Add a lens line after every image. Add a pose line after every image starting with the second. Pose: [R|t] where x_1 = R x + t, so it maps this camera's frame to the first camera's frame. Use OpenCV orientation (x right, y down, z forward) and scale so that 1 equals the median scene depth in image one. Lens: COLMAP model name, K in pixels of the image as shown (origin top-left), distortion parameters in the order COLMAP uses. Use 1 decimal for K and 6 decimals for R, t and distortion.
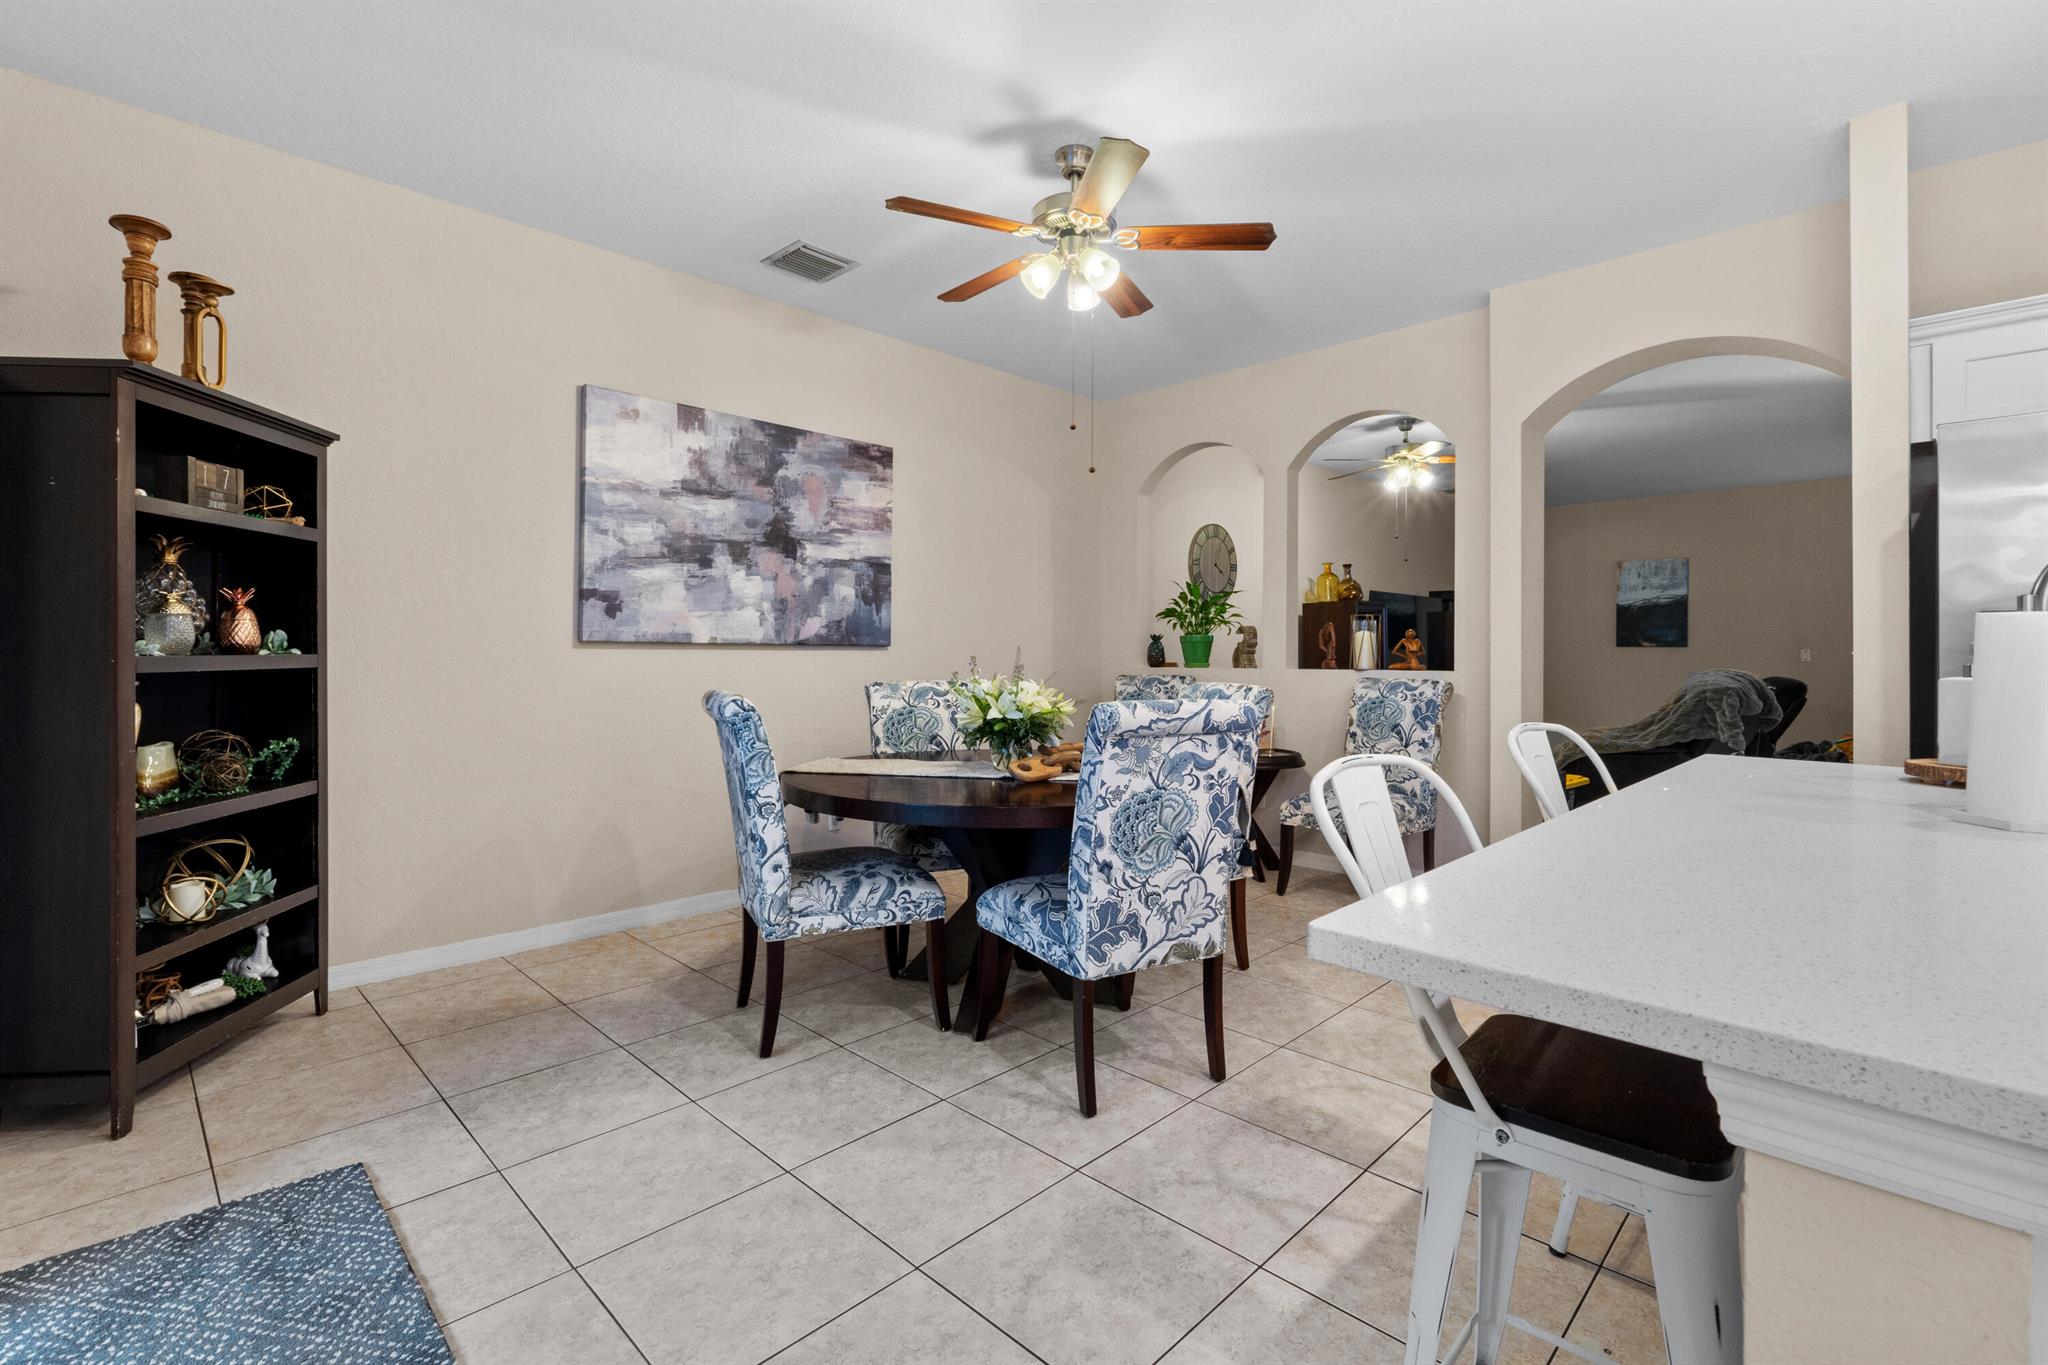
lens RADIAL K [[918.9, 0, 1016.0], [0, 918.9, 649.9], [0, 0, 1]] dist [-0.007634, -0.000156]
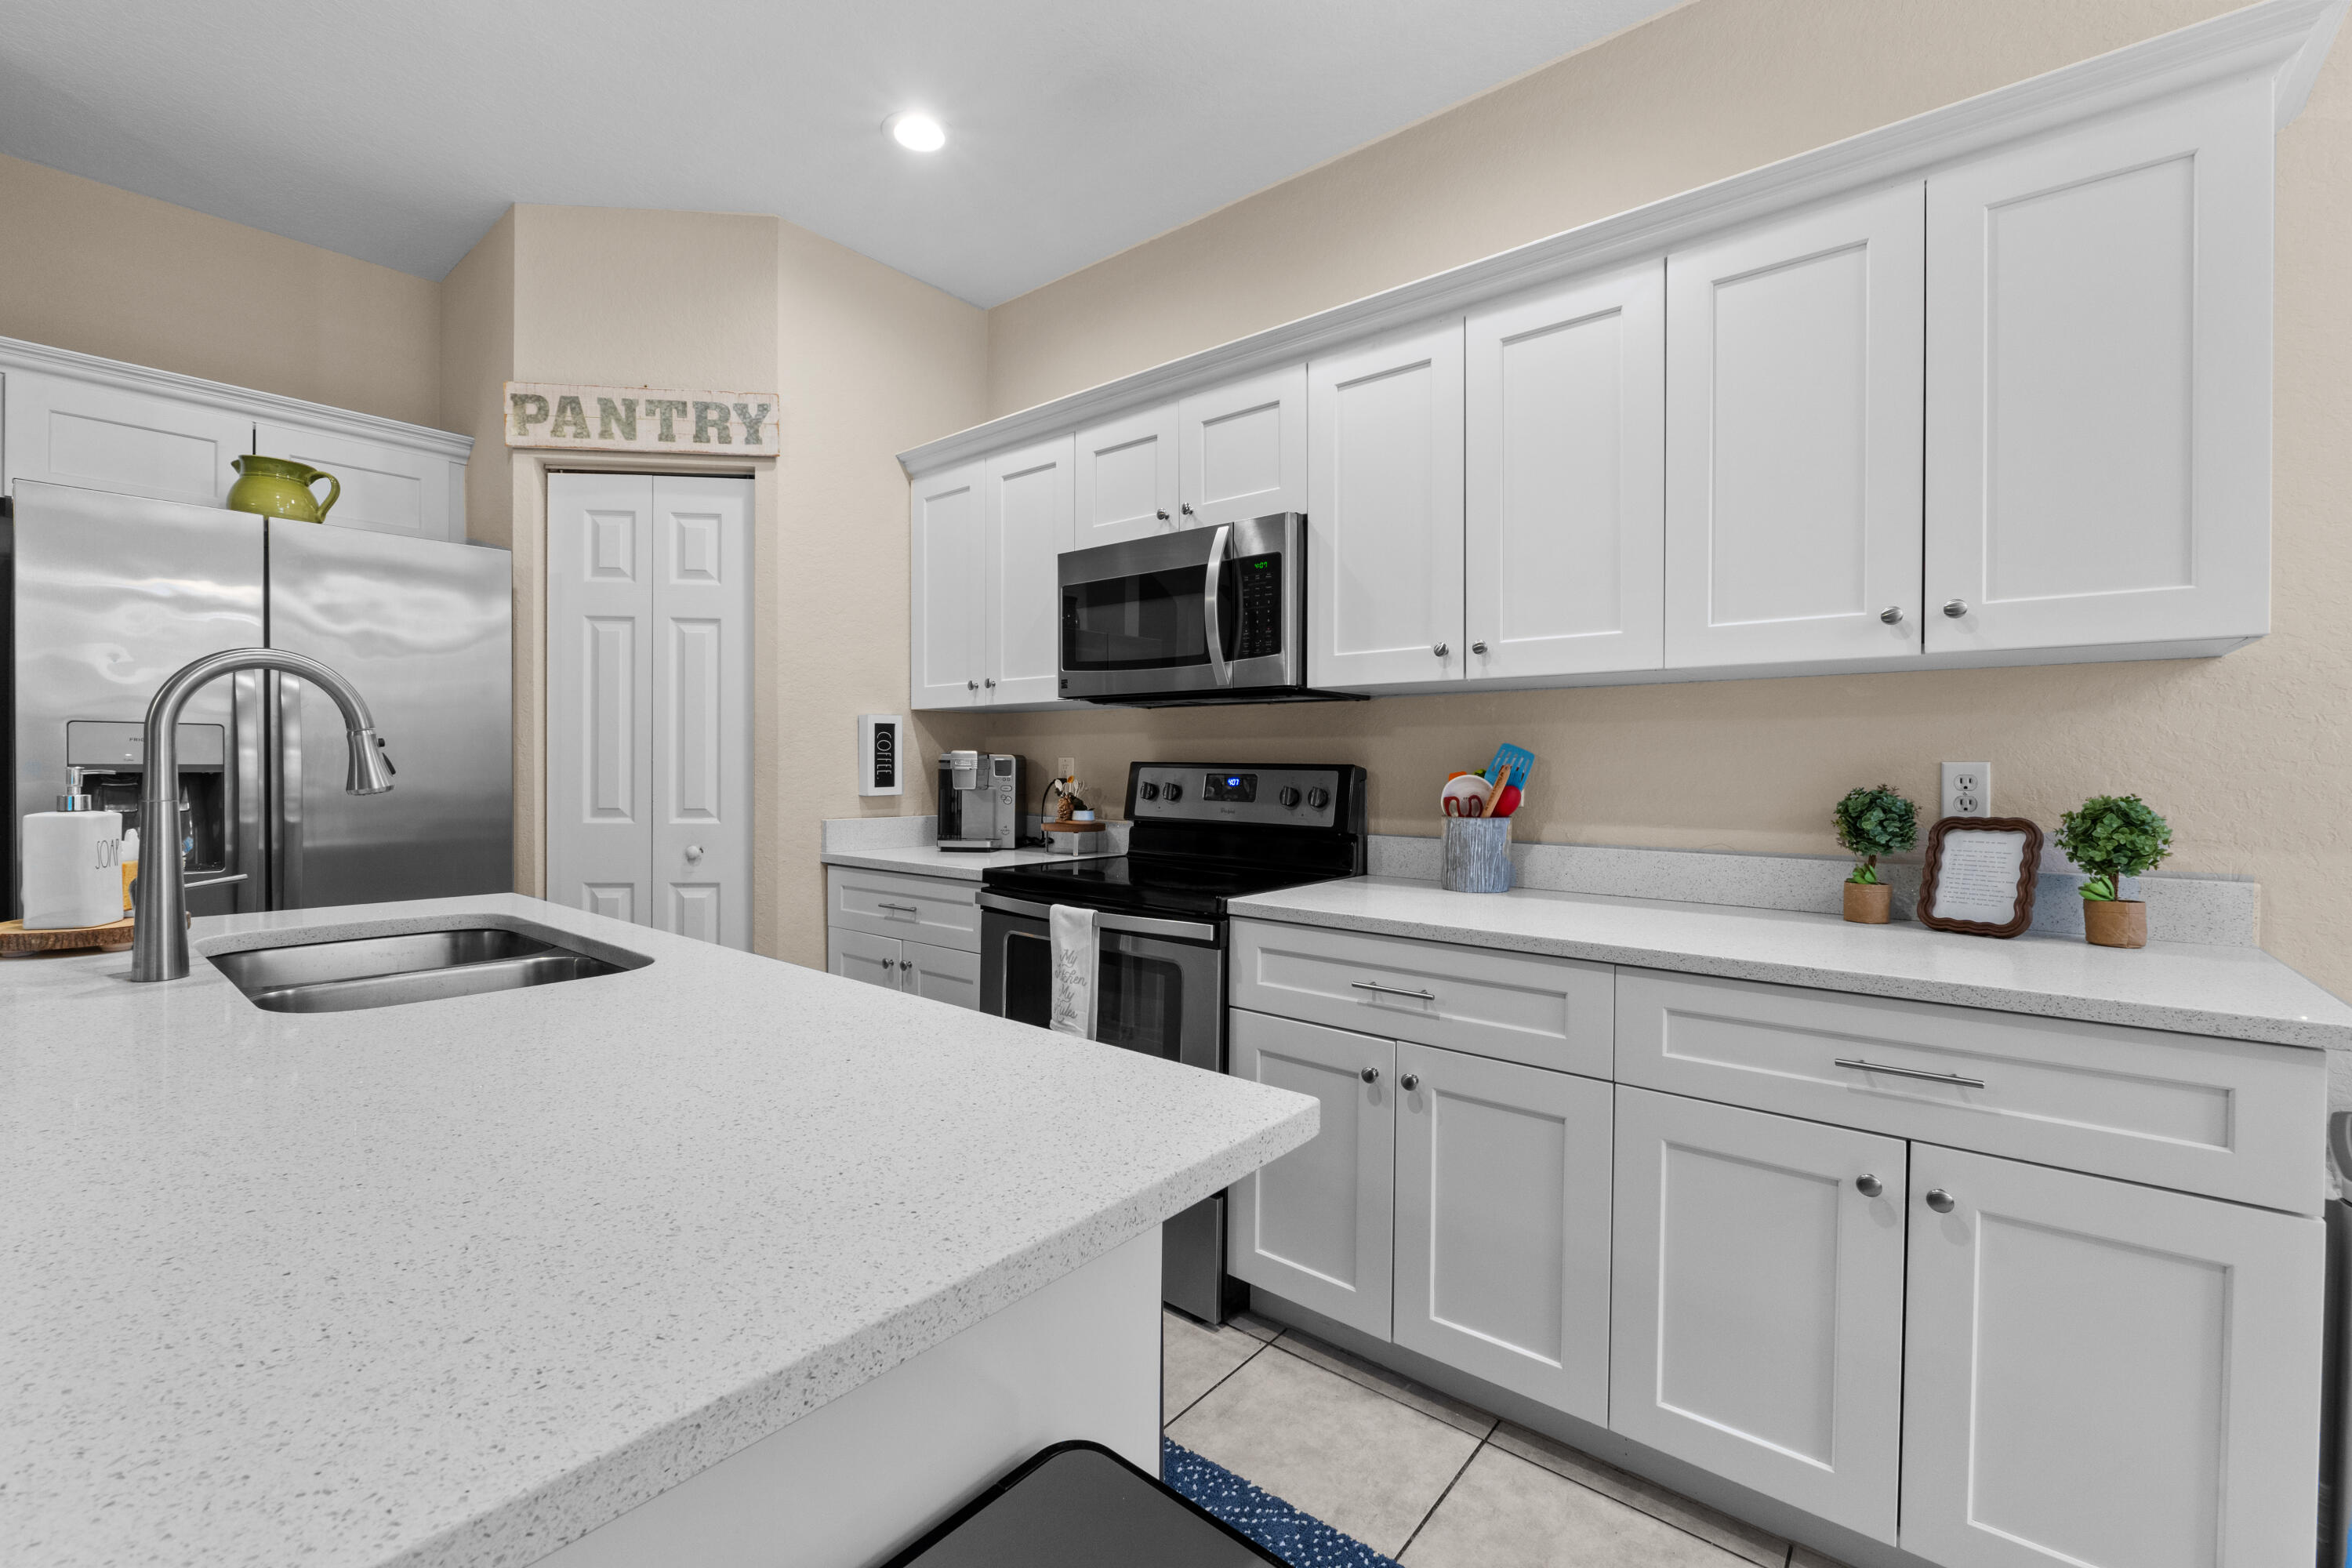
lens RADIAL K [[989.9, 0, 1165.9], [0, 989.9, 771.7], [0, 0, 1]] dist [-0.007059, 0.000001]
pose [[-0.093231, -0.011893, 0.995574, 0.053219], [-0.011137, 0.999879, 0.010901, -0.010641], [-0.995582, -0.010072, -0.093352, 0.065586]]
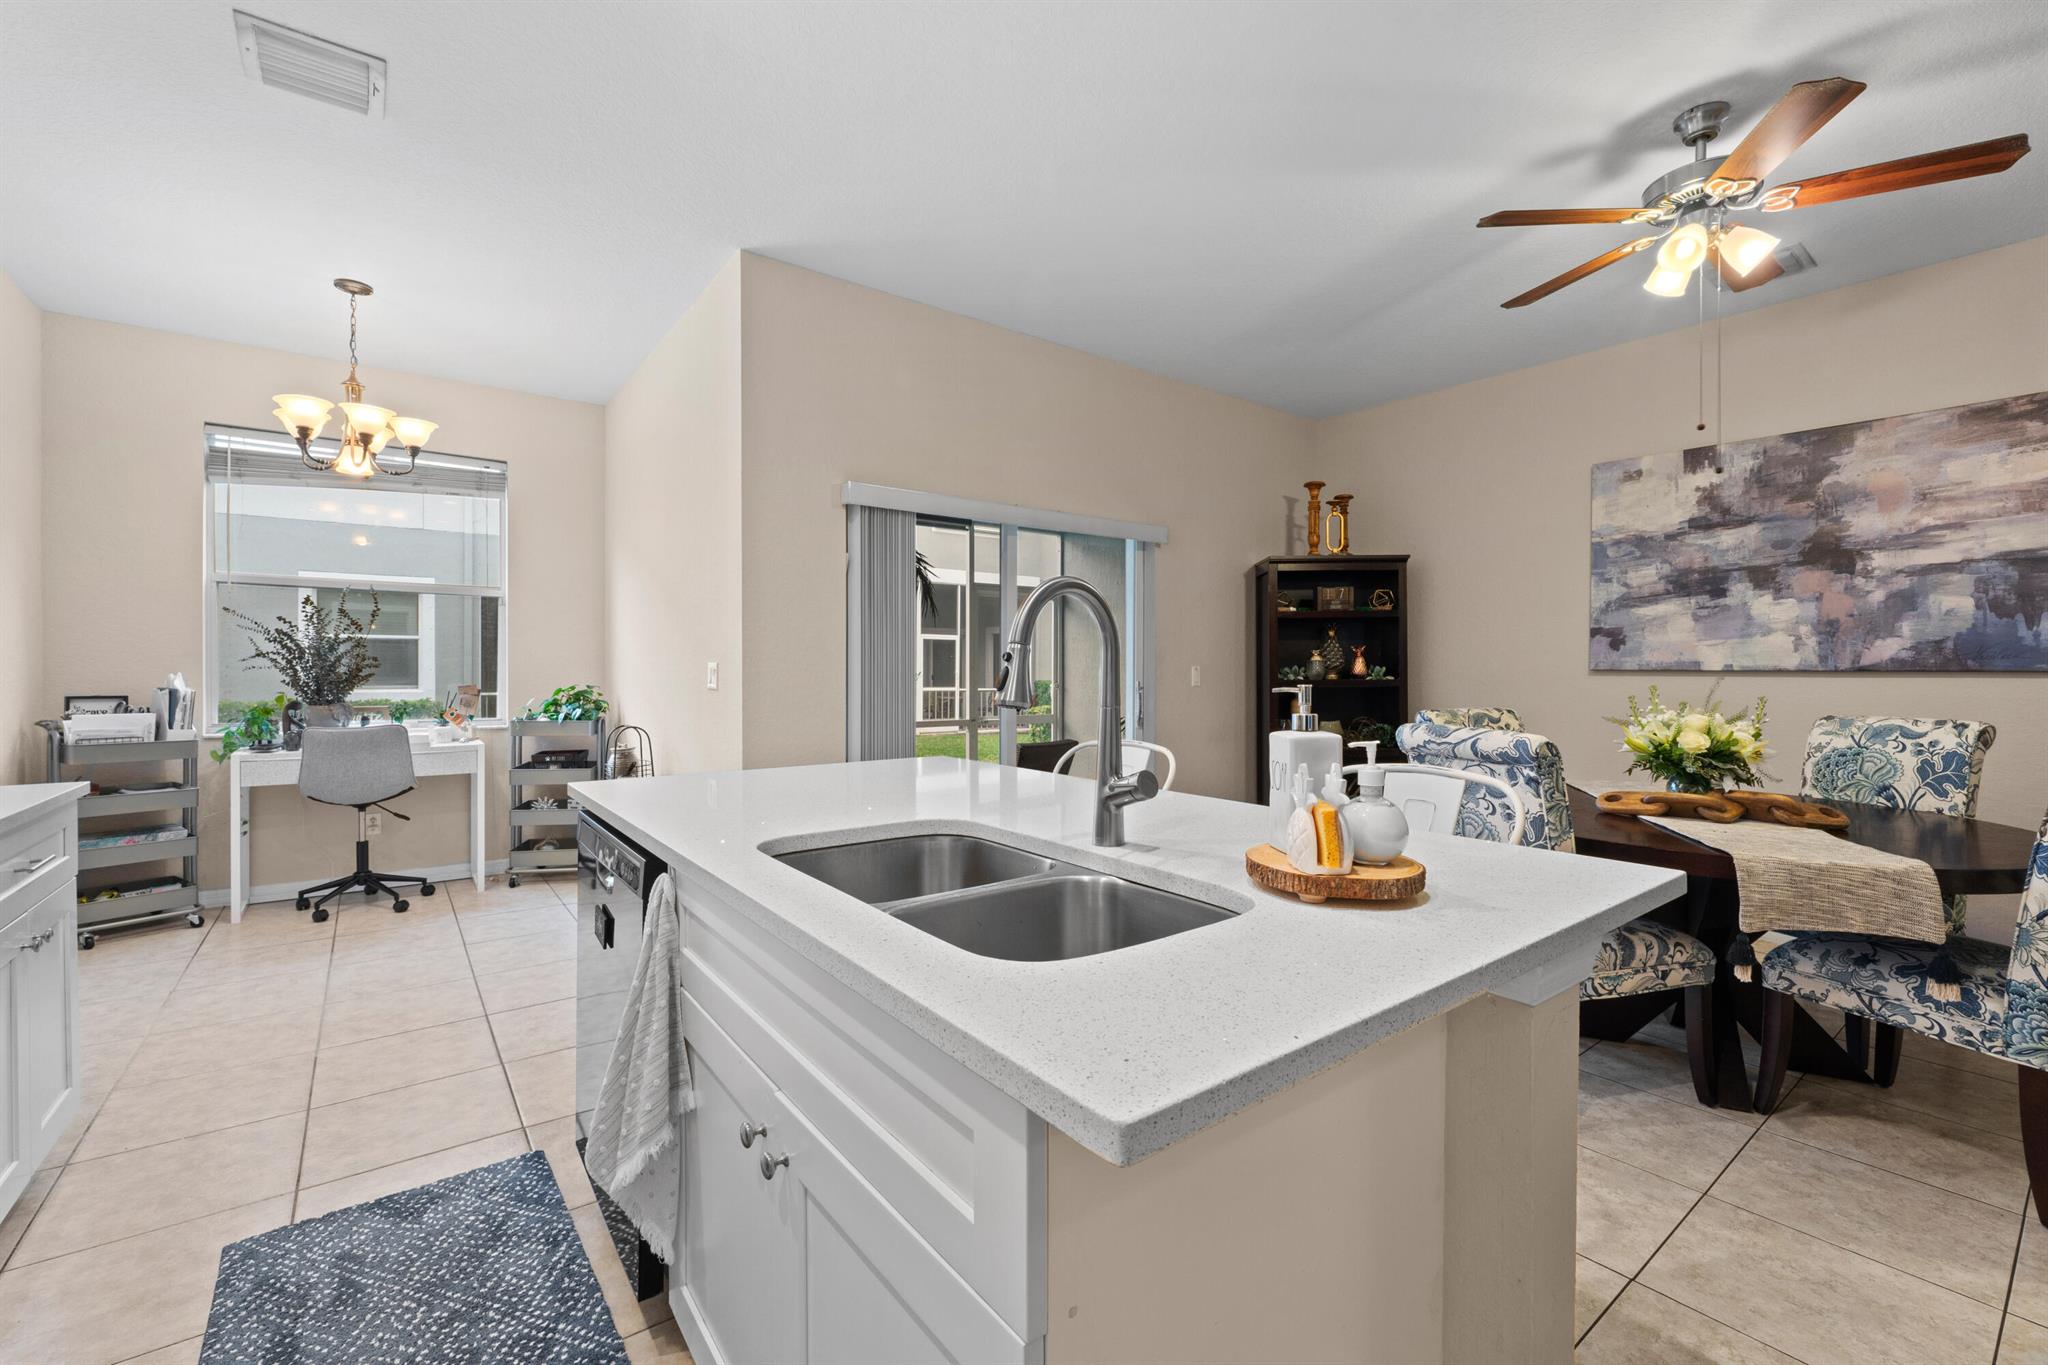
lens RADIAL K [[862.0, 0, 1019.8], [0, 862.0, 673.9], [0, 0, 1]] dist [-0.007059, 0.000001]
pose [[-0.141683, 0.002036, -0.989910, 0.785874], [0.002642, 0.999995, 0.001679, -0.007600], [0.989909, -0.002377, -0.141688, 0.382382]]
